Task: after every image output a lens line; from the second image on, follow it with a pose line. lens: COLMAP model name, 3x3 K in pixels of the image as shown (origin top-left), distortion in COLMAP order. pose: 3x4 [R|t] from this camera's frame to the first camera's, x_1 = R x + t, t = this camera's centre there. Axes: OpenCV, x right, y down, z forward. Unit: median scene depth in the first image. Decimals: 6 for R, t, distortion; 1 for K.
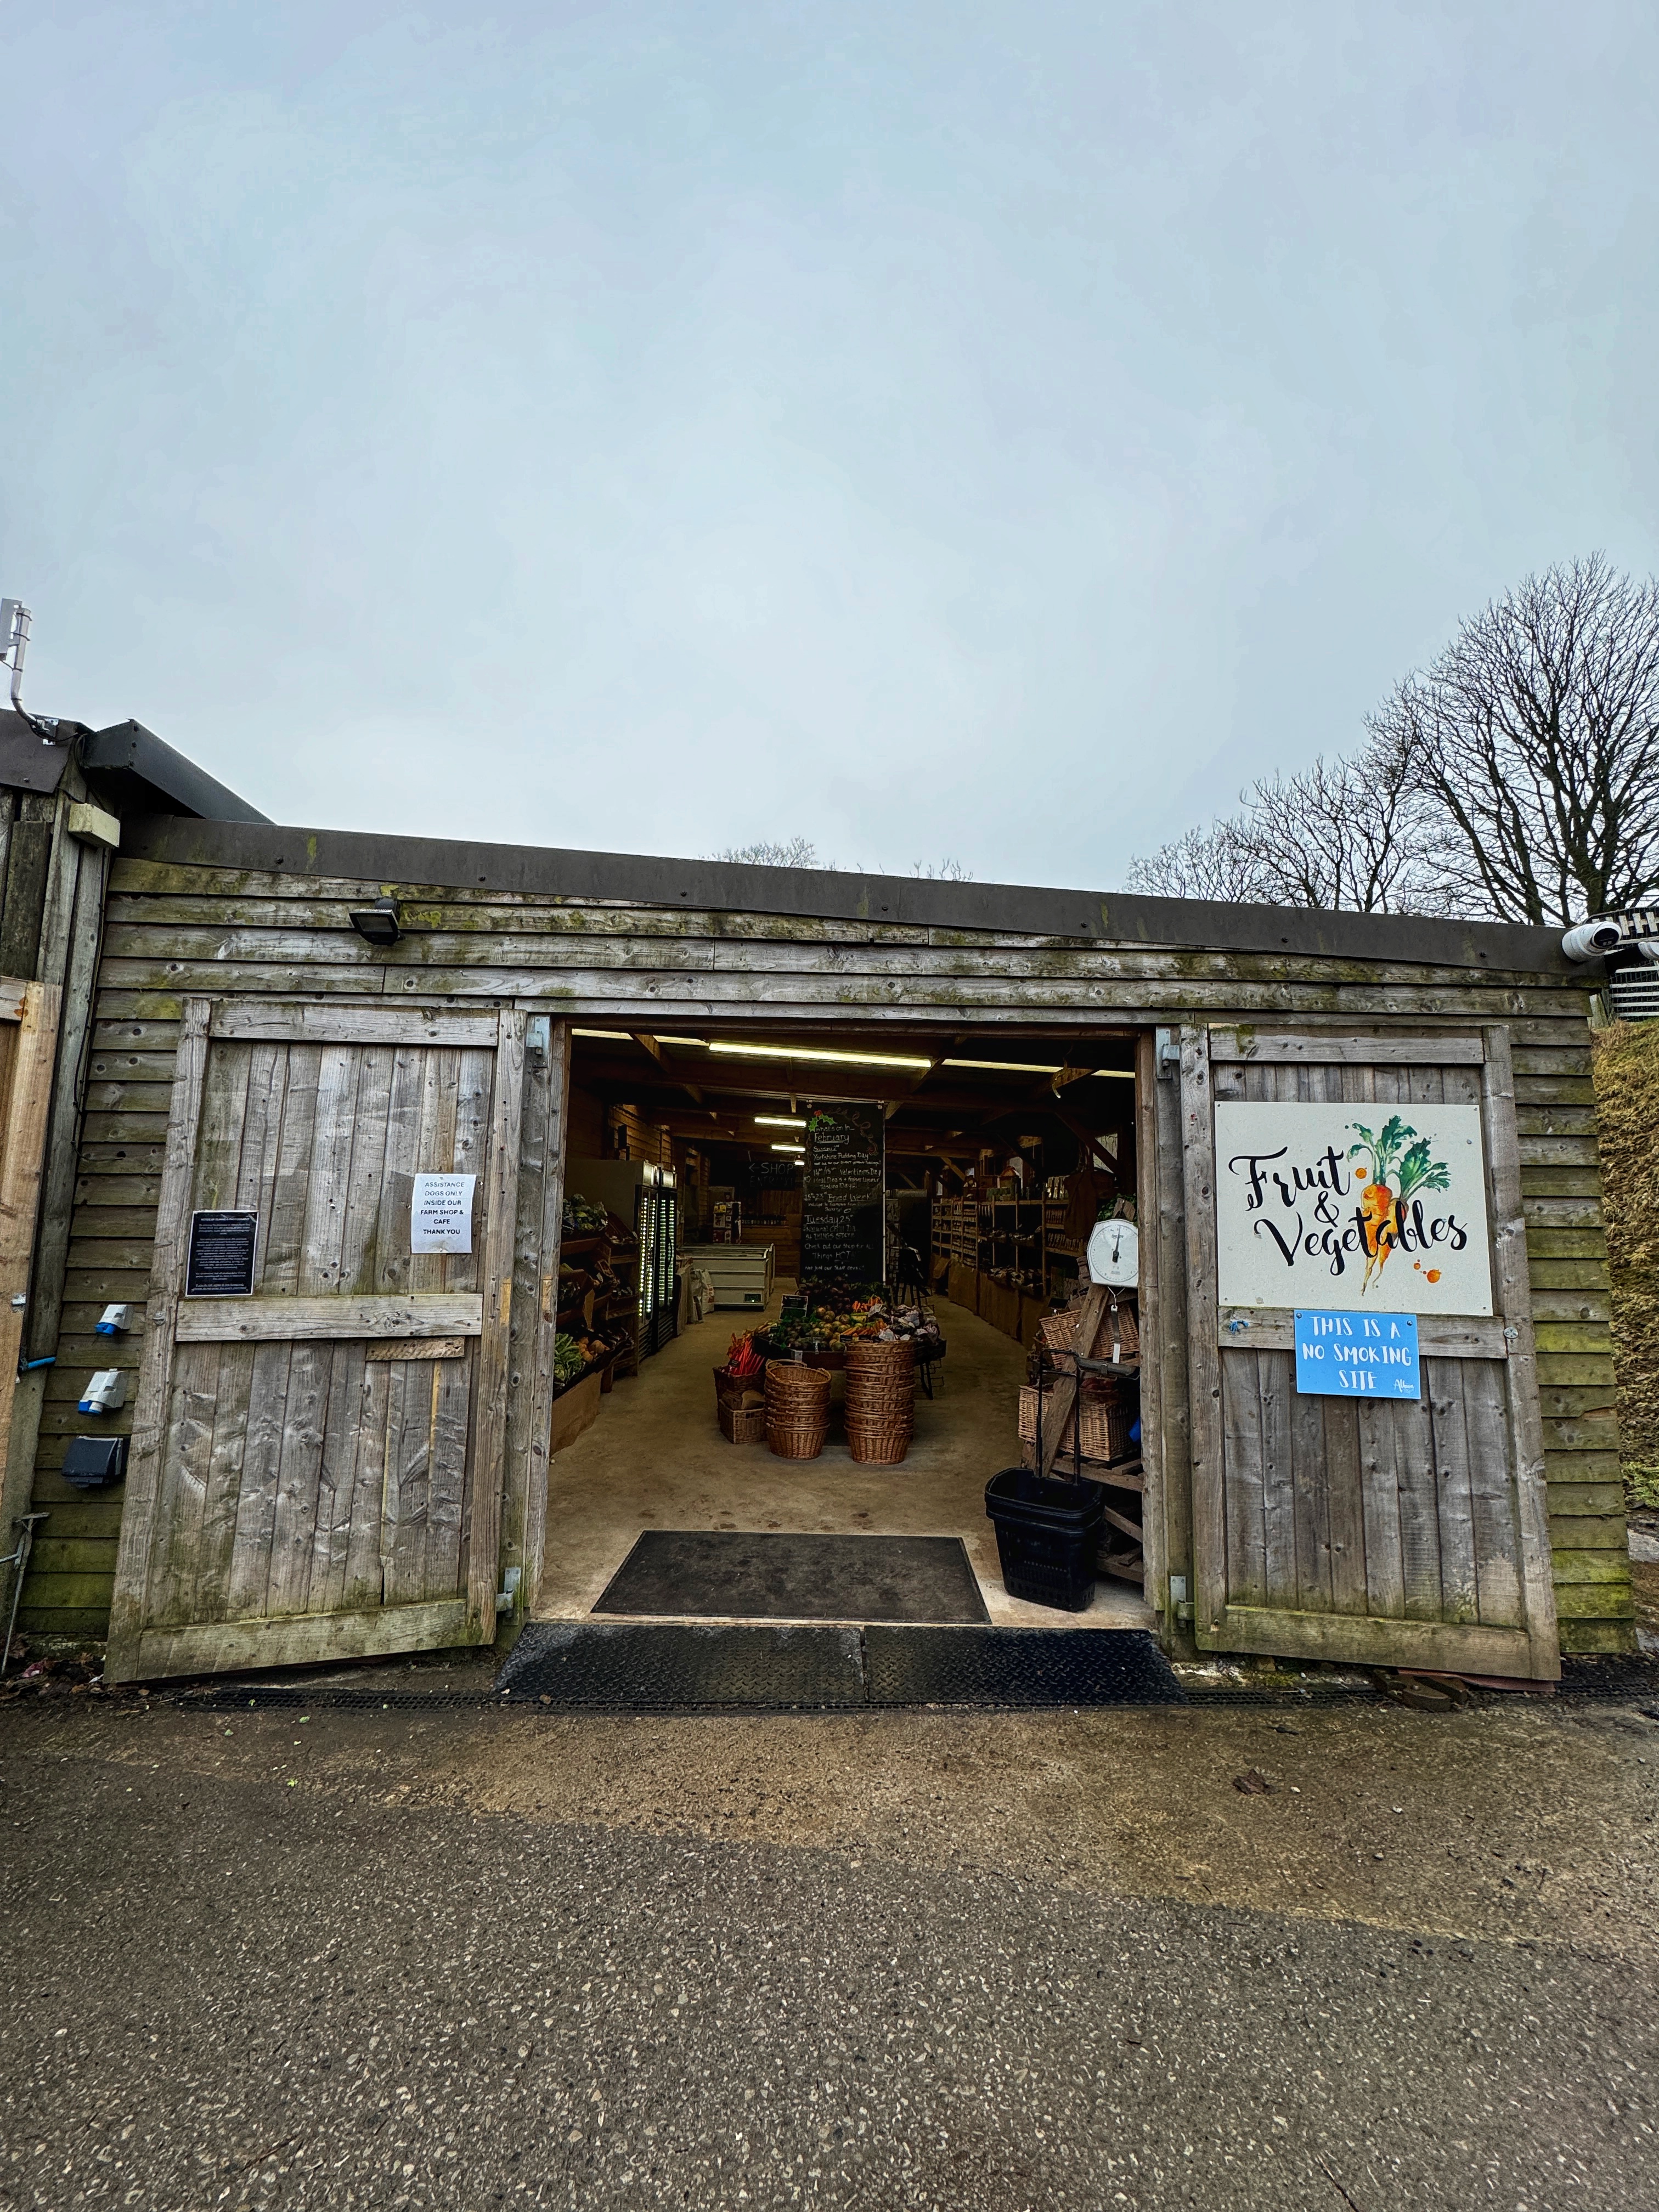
lens RADIAL K [[888.3, 0, 829.5], [0, 888.3, 1106.0], [0, 0, 1]] dist [0.000146, -0.000001]
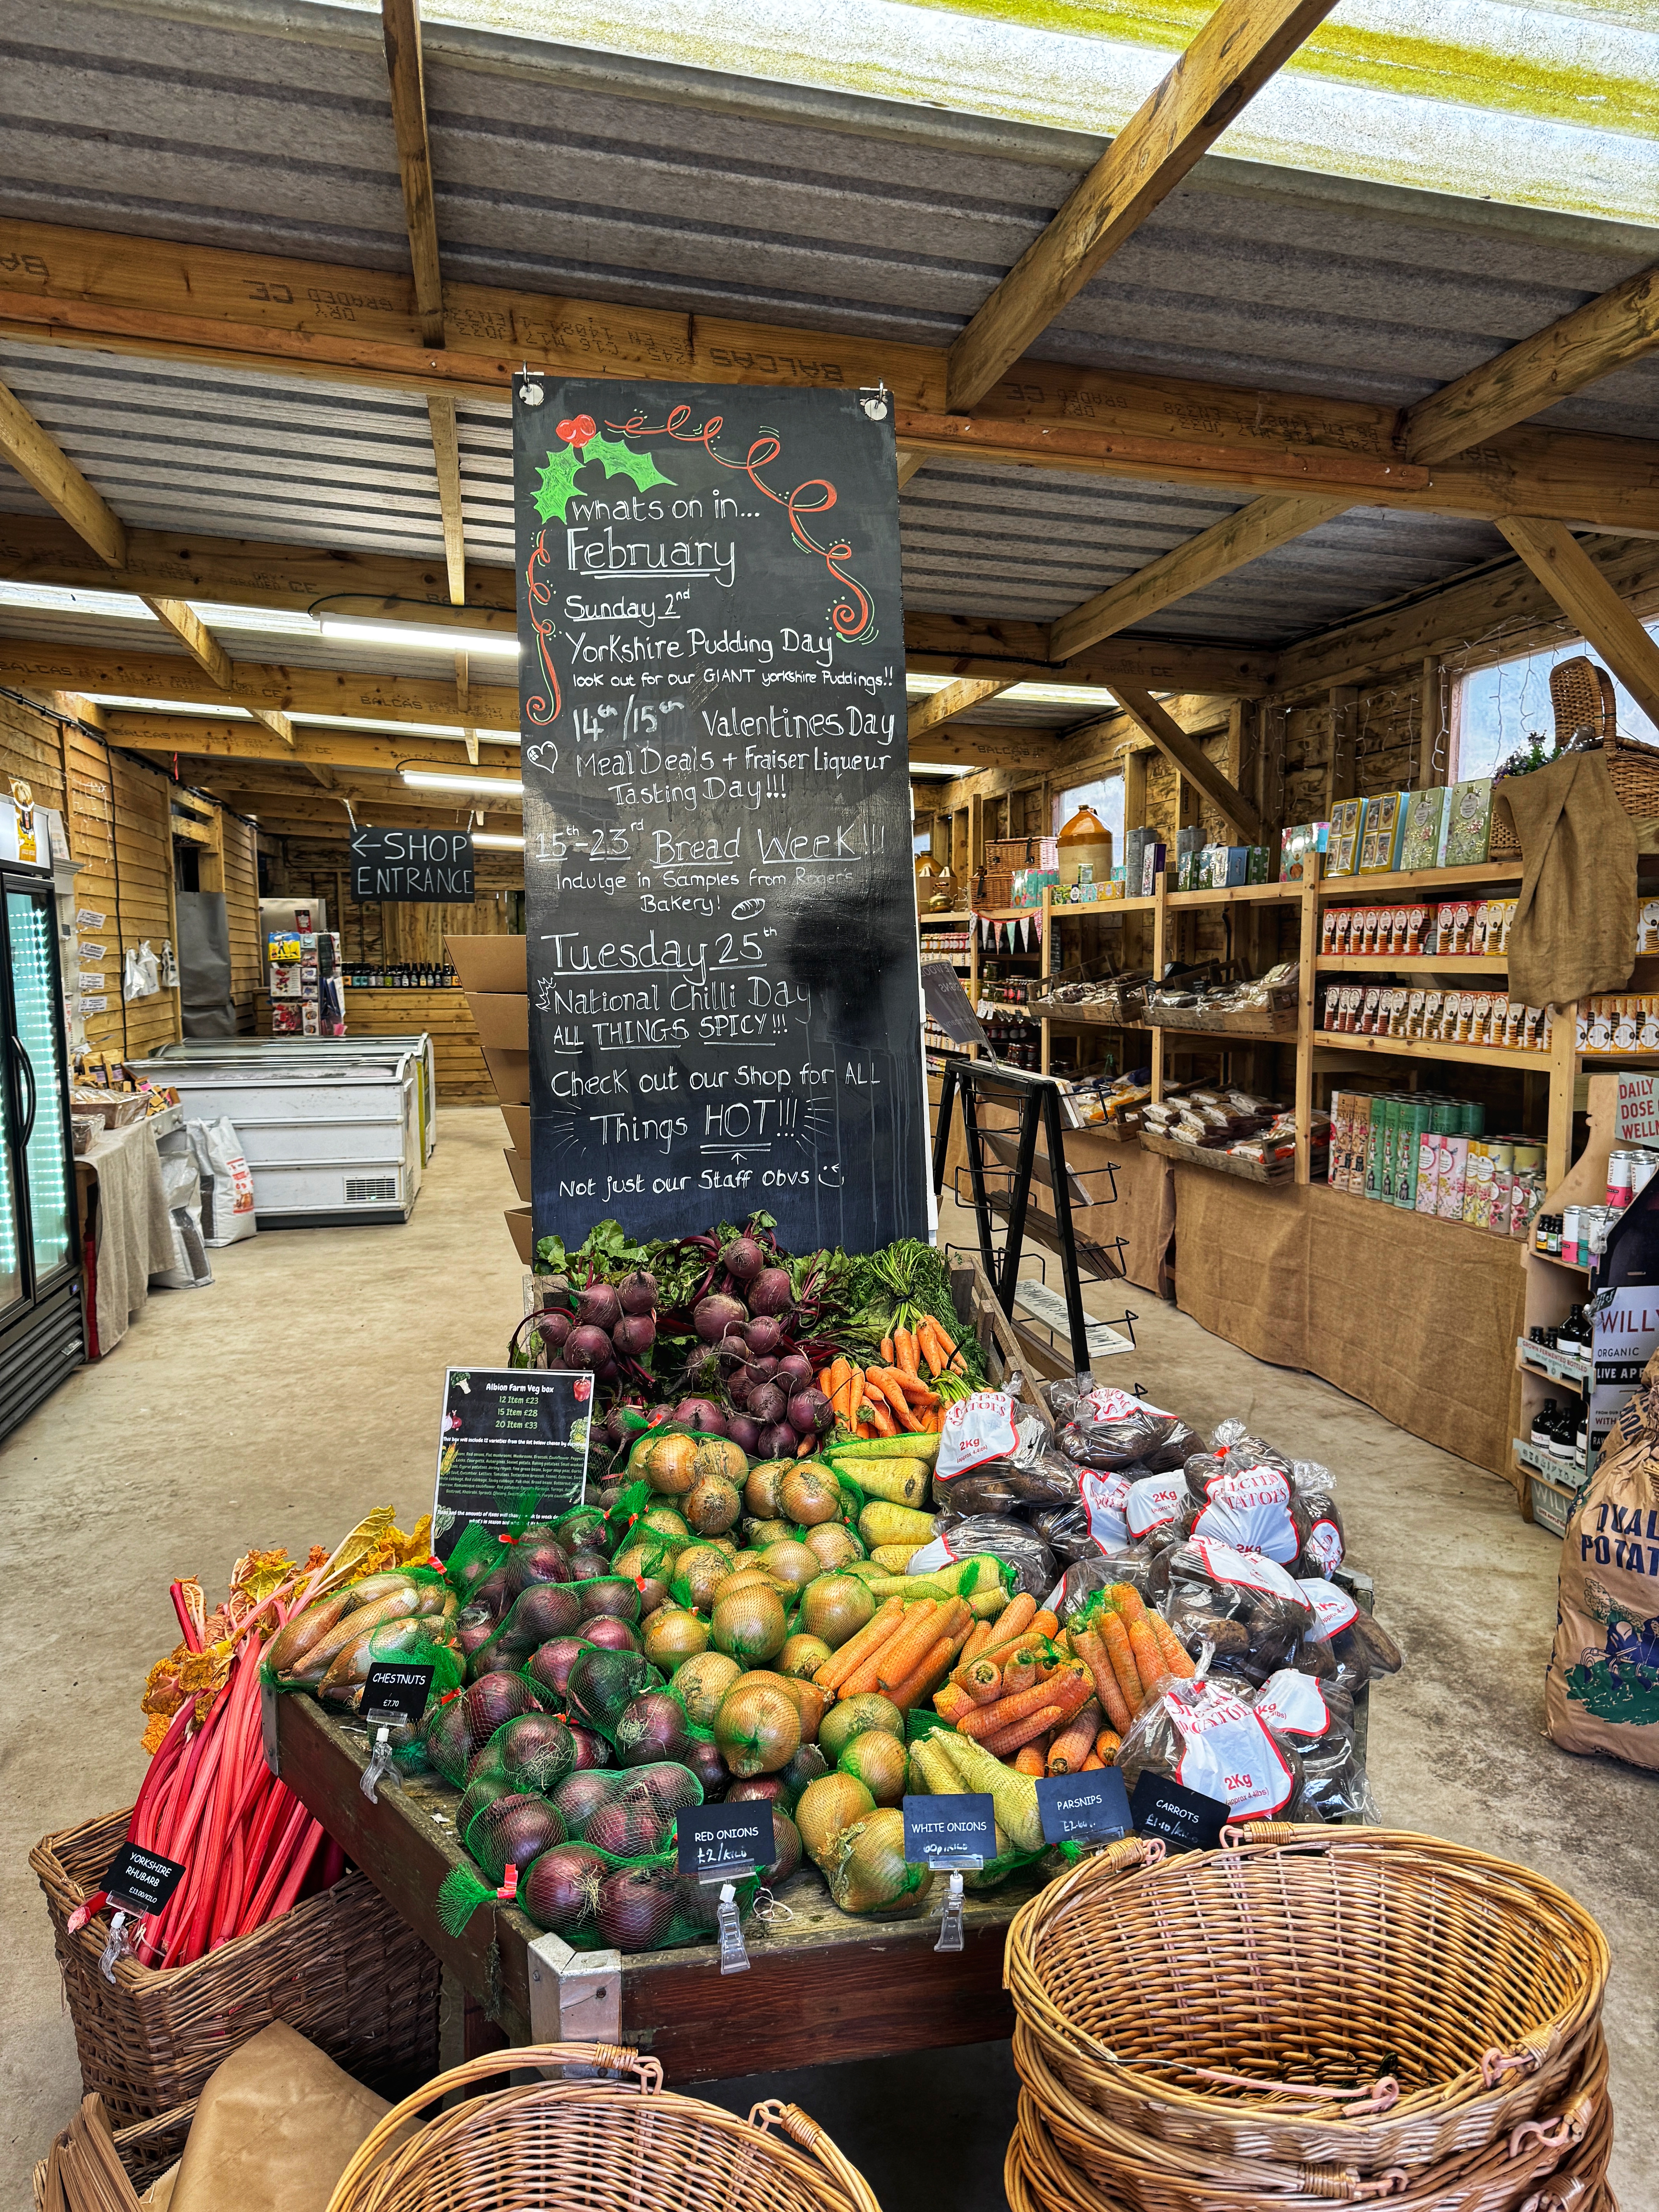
lens RADIAL K [[1549.6, 0, 829.5], [0, 1549.6, 1106.0], [0, 0, 1]] dist [0.077563, -0.001463]
pose [[0.982515, -0.043148, 0.181112, -0.022020], [0.003664, 0.977067, 0.212902, 0.064619], [-0.186145, -0.208516, 0.960141, 0.479757]]
